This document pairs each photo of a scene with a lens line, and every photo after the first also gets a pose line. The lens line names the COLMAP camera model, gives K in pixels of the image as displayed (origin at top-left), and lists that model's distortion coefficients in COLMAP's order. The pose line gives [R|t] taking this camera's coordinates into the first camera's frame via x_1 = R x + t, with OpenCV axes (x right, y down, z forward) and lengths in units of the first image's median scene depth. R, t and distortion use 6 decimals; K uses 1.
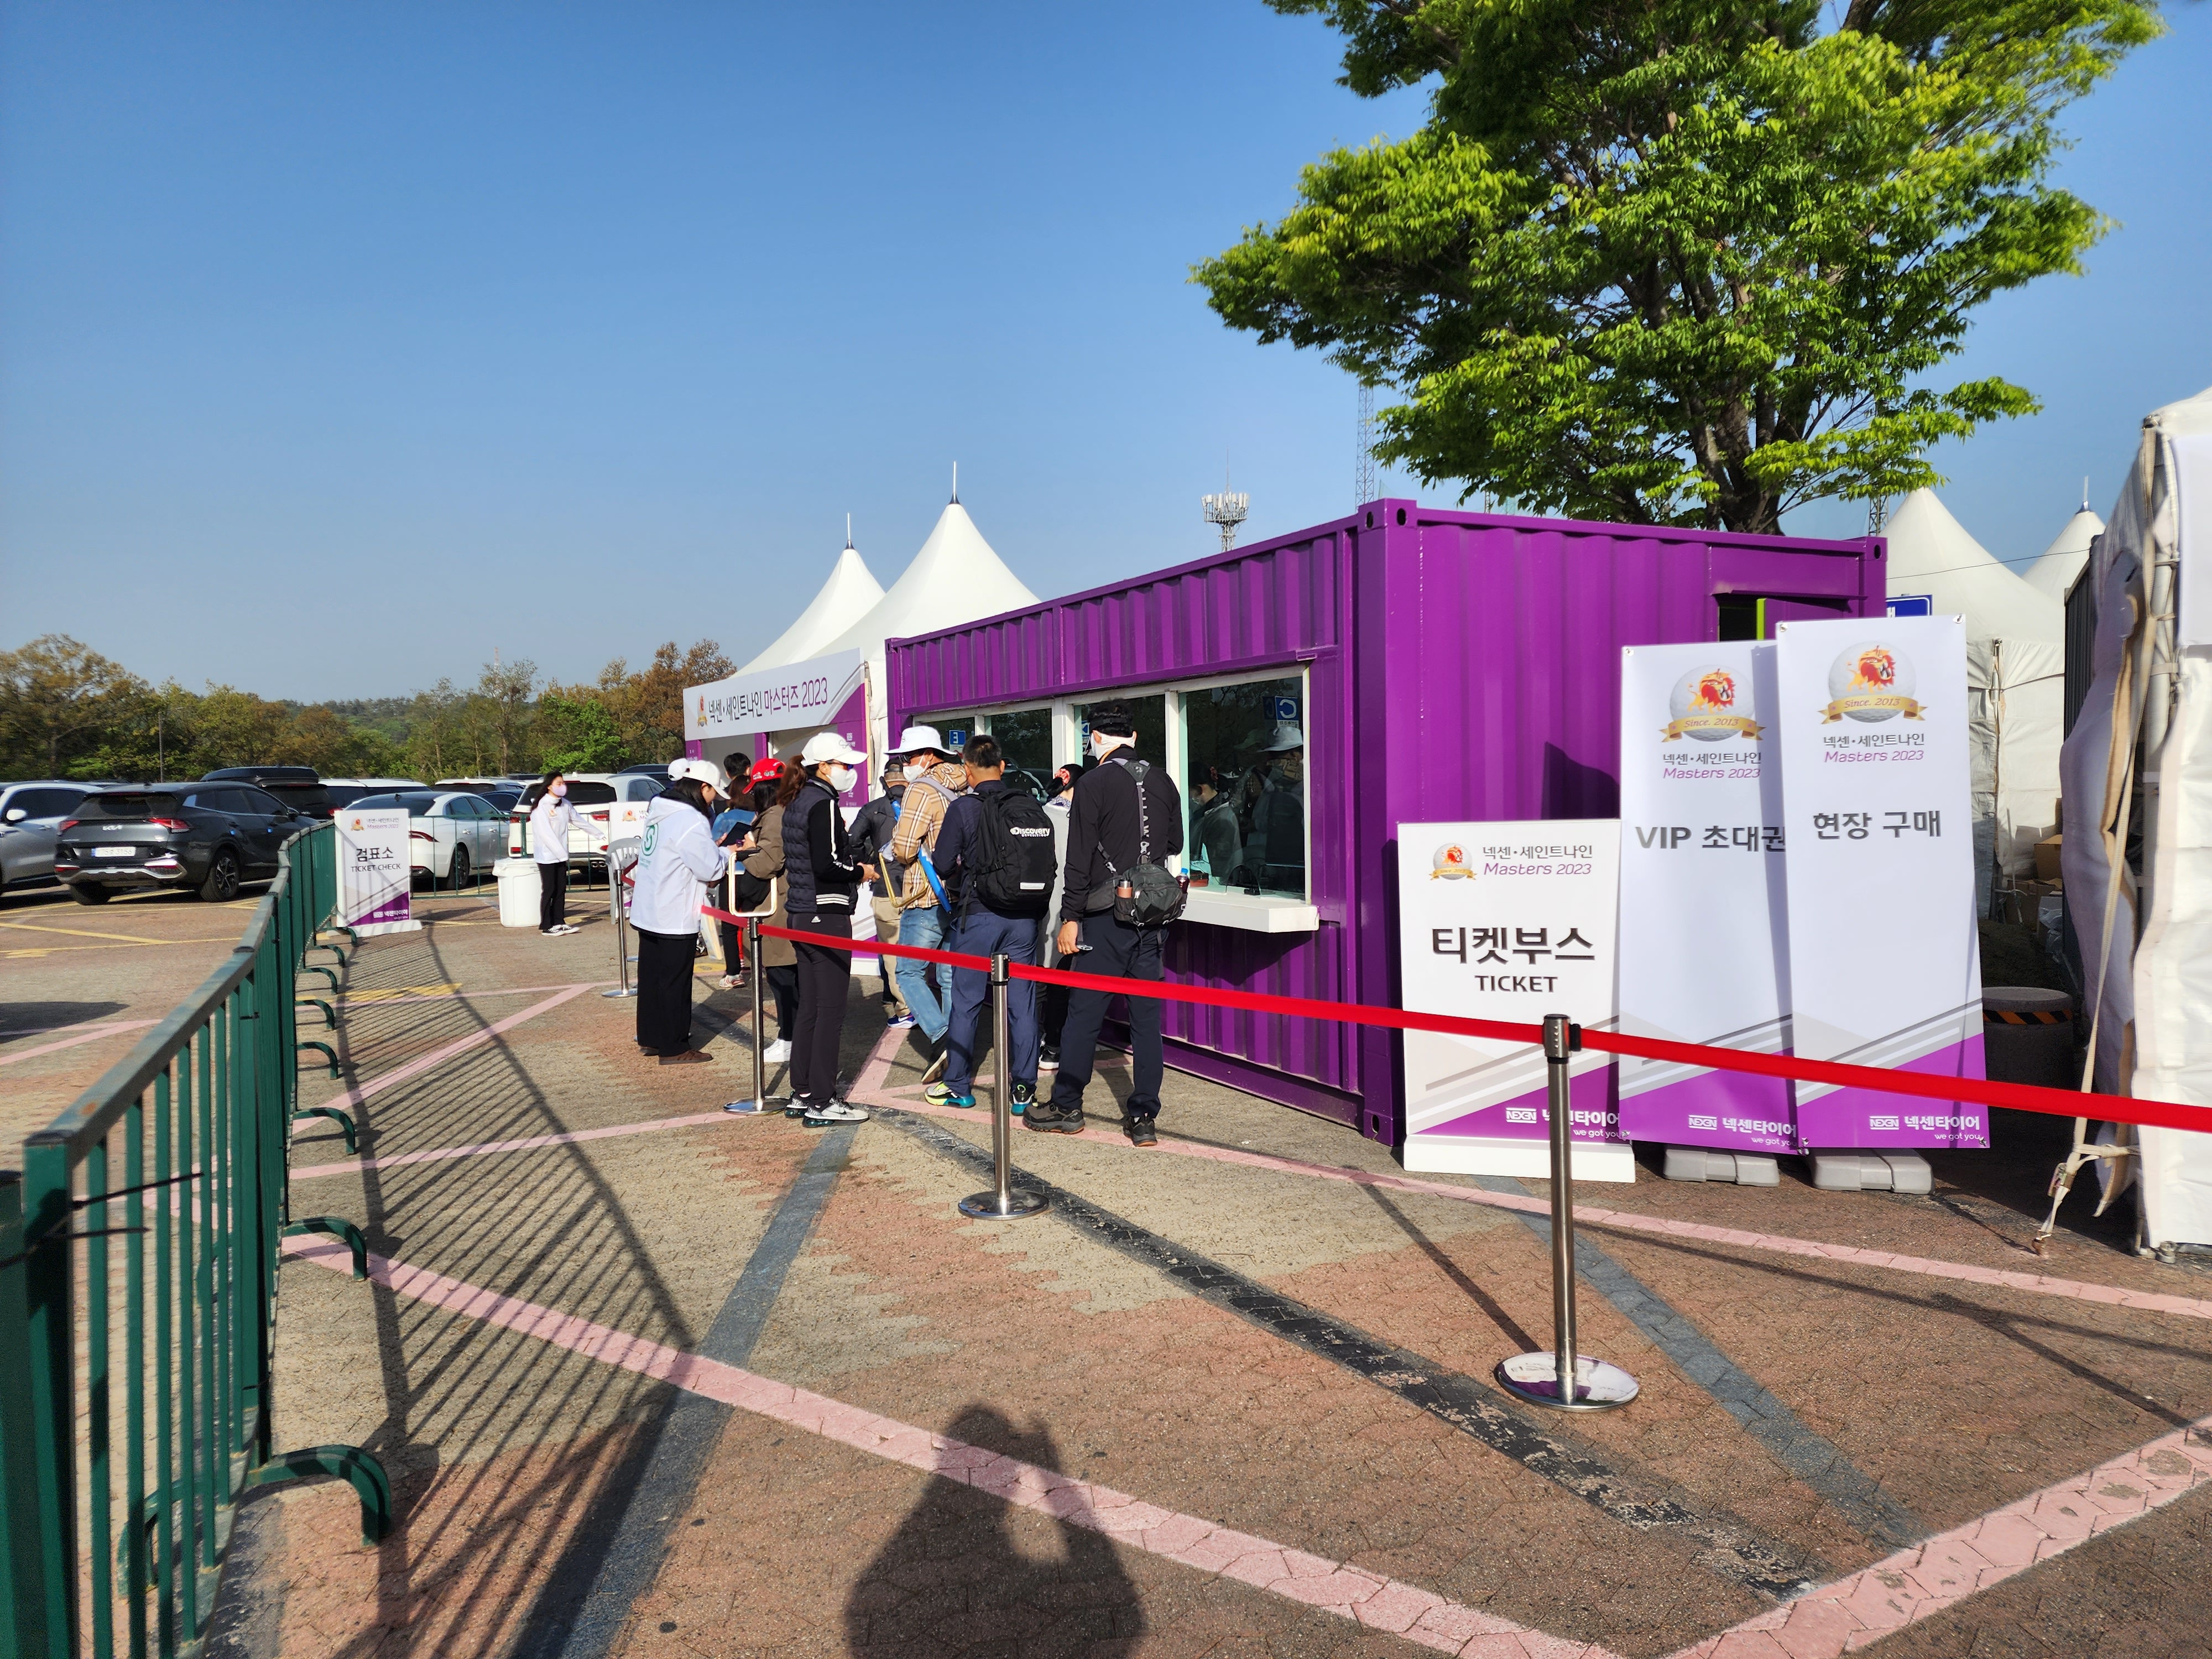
lens RADIAL K [[1458.4, 0, 1089.6], [0, 1458.4, 837.9], [0, 0, 1]] dist [0.081021, -0.066914]
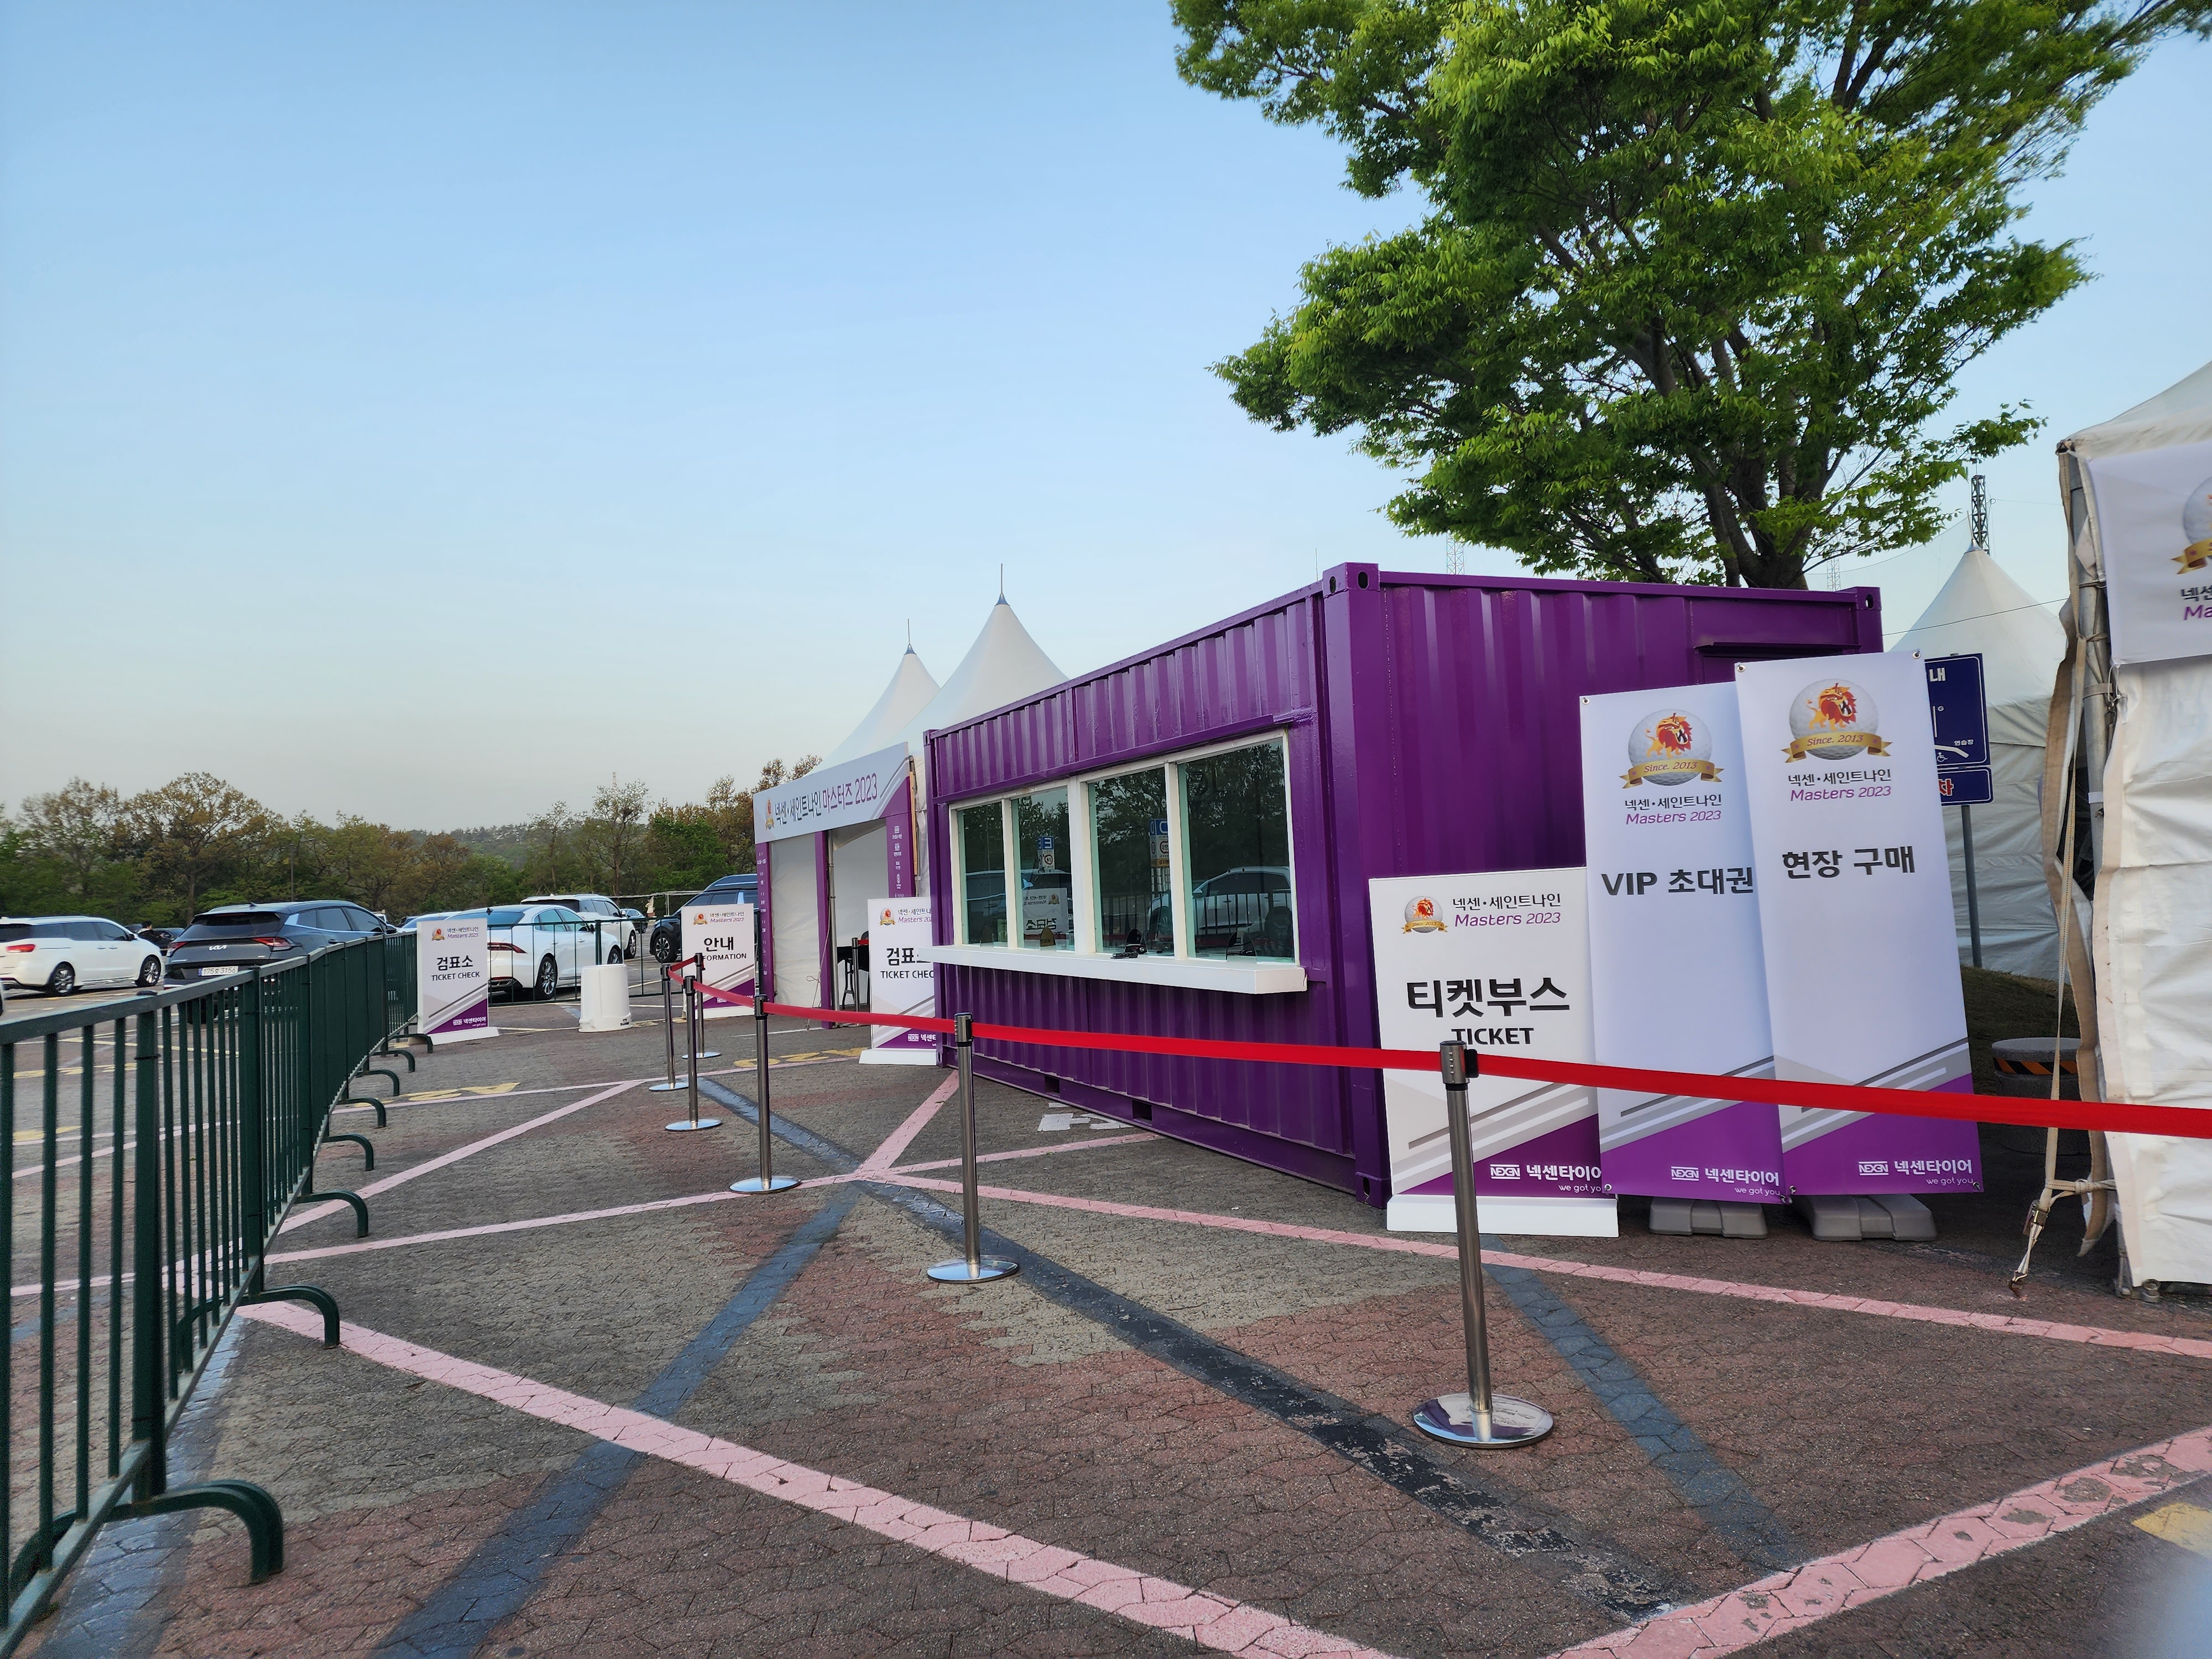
lens RADIAL K [[1464.0, 0, 1112.0], [0, 1464.0, 827.6], [0, 0, 1]] dist [0.078300, -0.068228]
pose [[0.997951, -0.030693, -0.056138, 0.104290], [0.026179, 0.996495, -0.079456, 0.034593], [0.058380, 0.077823, 0.995256, -0.016056]]
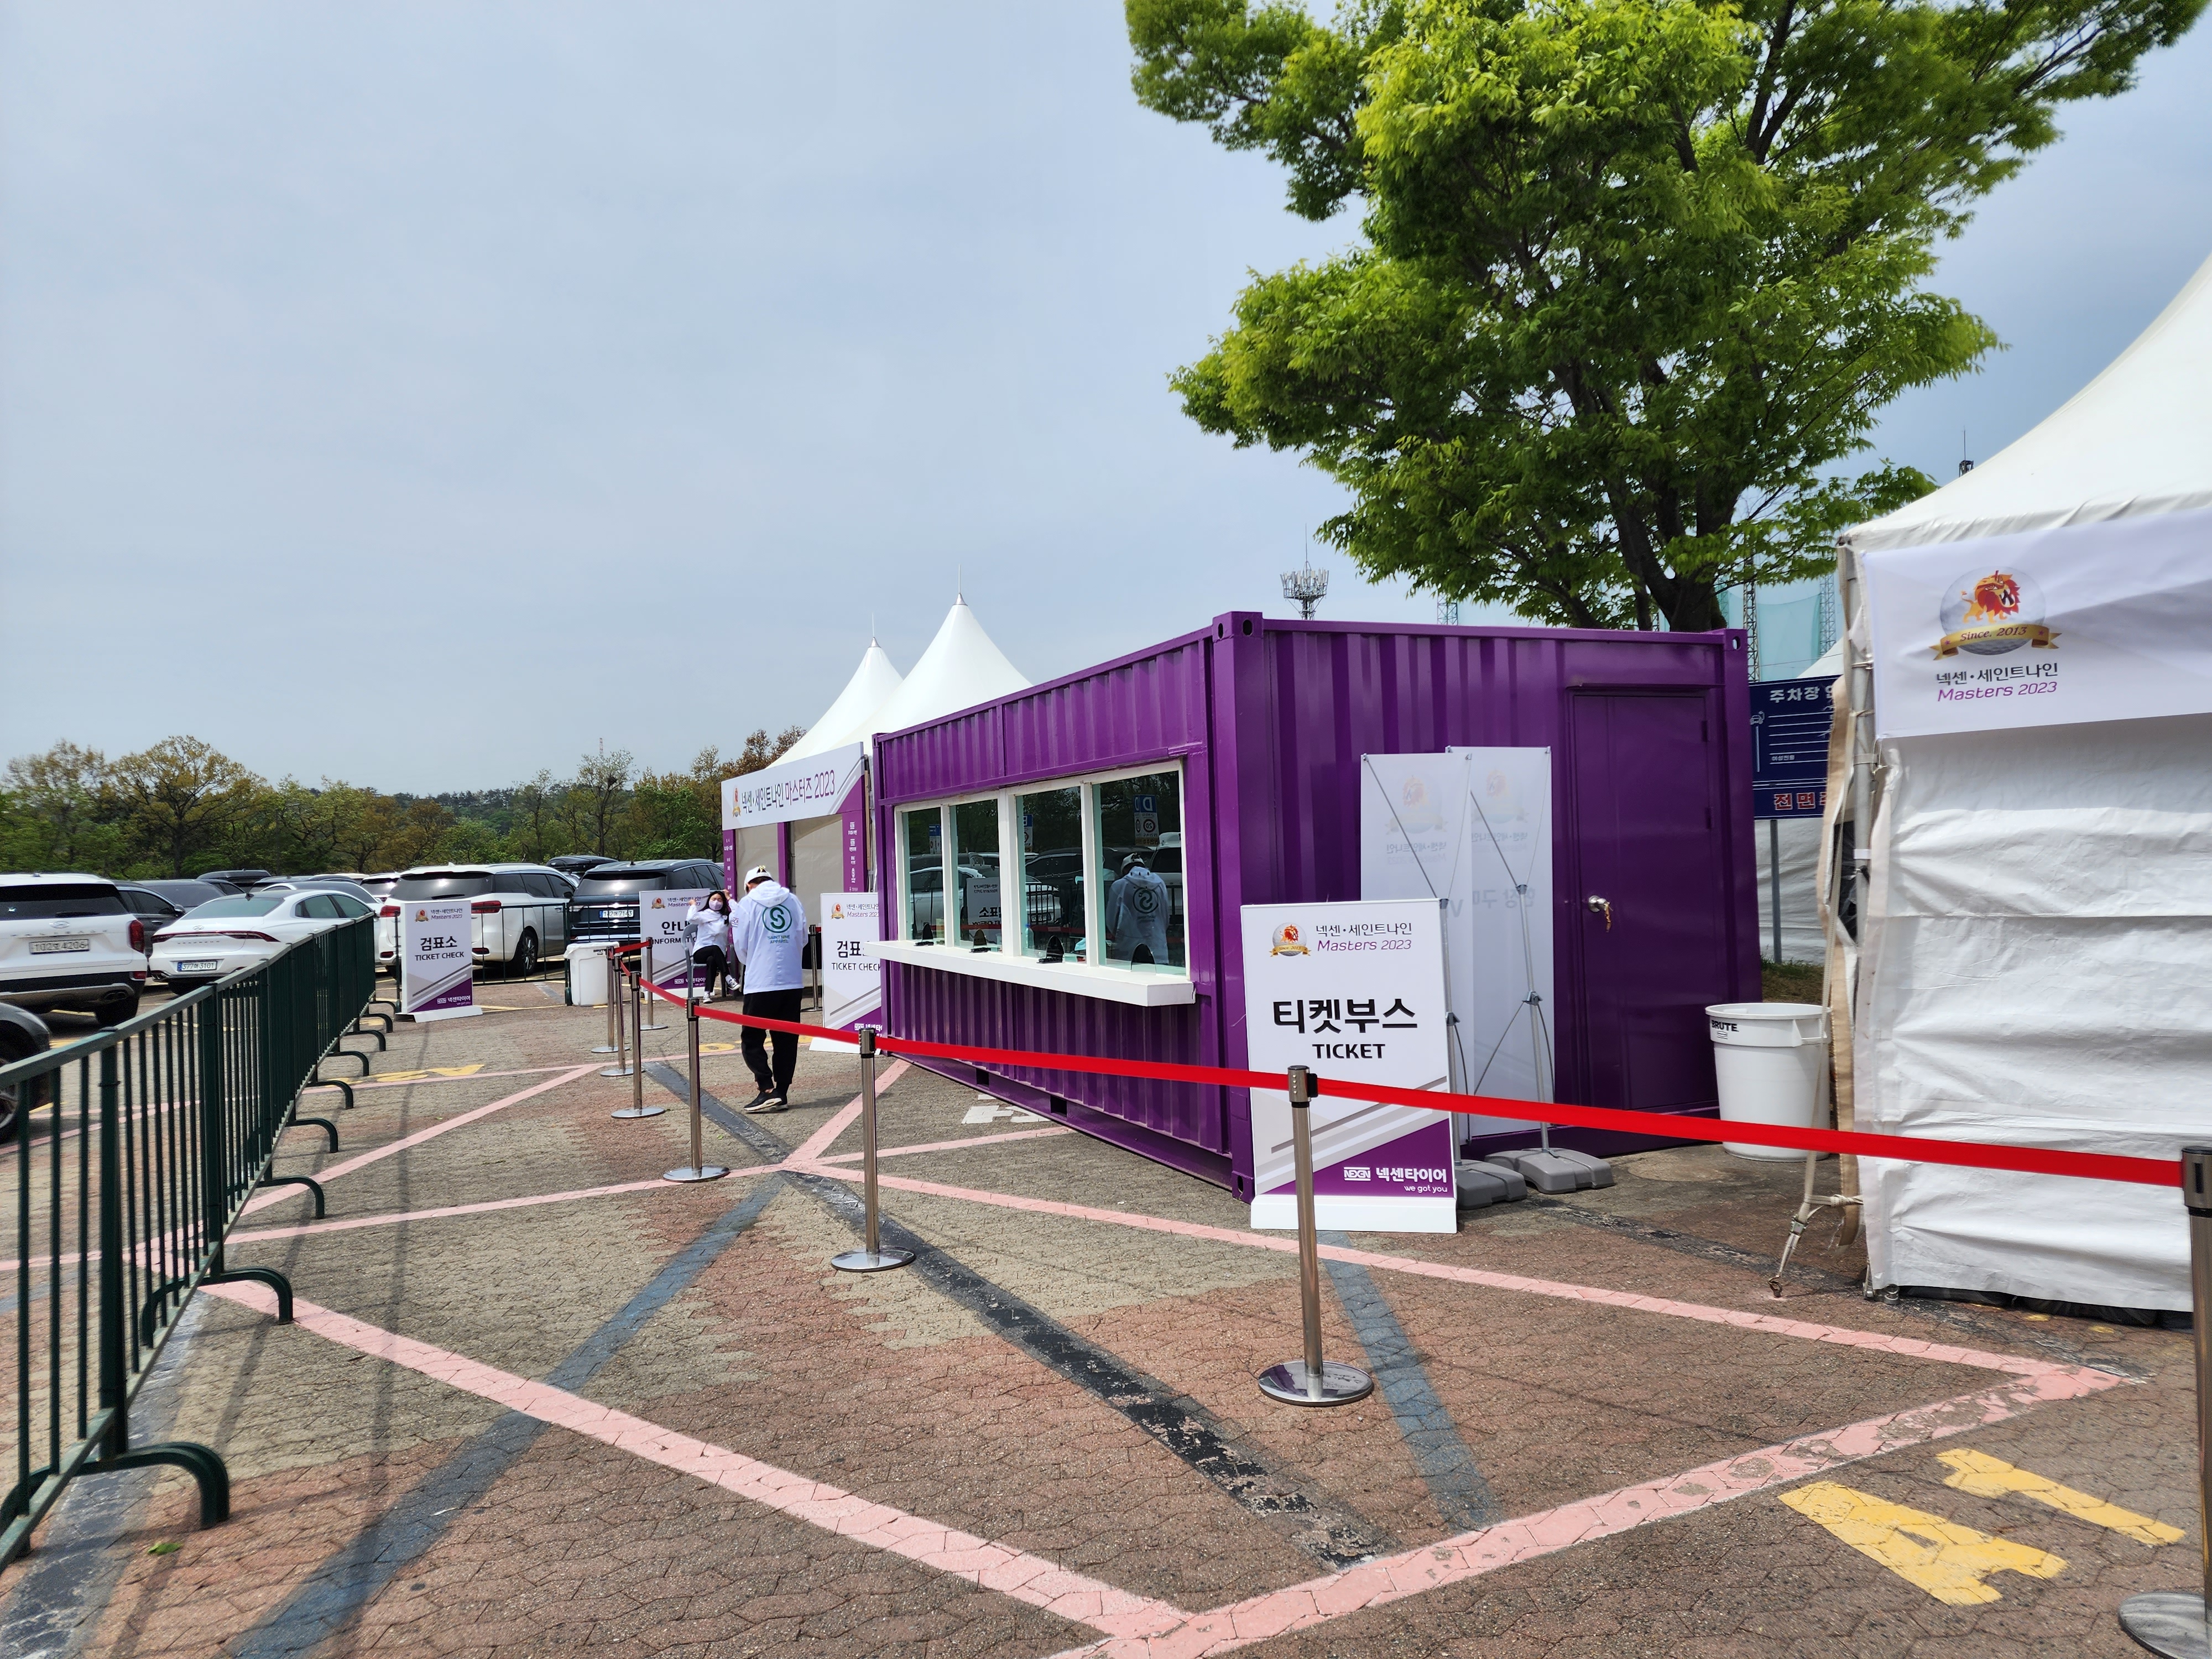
lens RADIAL K [[1466.8, 0, 1099.1], [0, 1466.8, 825.5], [0, 0, 1]] dist [0.079649, -0.069491]
pose [[0.998209, -0.017250, -0.057288, 0.188871], [0.013706, 0.998000, -0.061703, -0.003264], [0.058238, 0.060808, 0.996449, -0.120087]]
